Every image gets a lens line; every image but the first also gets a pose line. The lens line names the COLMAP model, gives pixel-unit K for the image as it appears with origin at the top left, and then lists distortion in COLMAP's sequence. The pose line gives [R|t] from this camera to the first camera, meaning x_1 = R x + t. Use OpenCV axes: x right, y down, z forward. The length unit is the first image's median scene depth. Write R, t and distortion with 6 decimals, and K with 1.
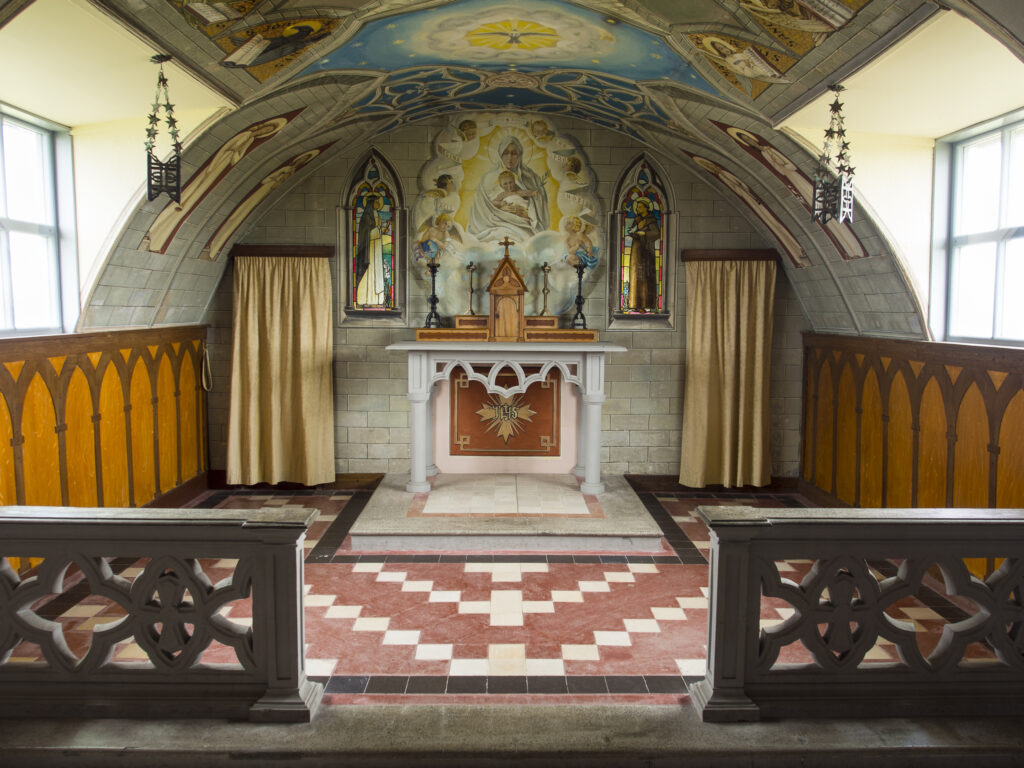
lens RADIAL K [[992.0, 0, 519.3], [0, 992.0, 387.0], [0, 0, 1]] dist [0.112037, 0.042642]
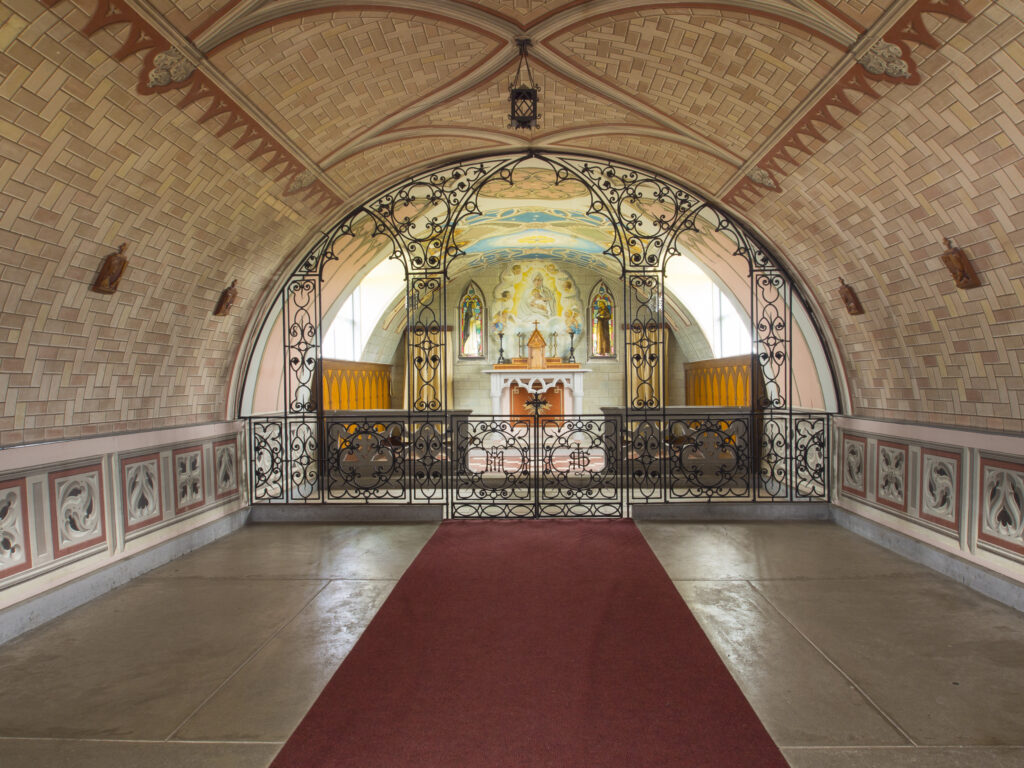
lens RADIAL K [[727.1, 0, 514.3], [0, 727.1, 388.5], [0, 0, 1]] dist [-0.014188, -0.003412]
pose [[0.998666, -0.017729, -0.048499, 0.012783], [0.014874, 0.998171, -0.058603, 0.079235], [0.049450, 0.057803, 0.997103, -0.498285]]
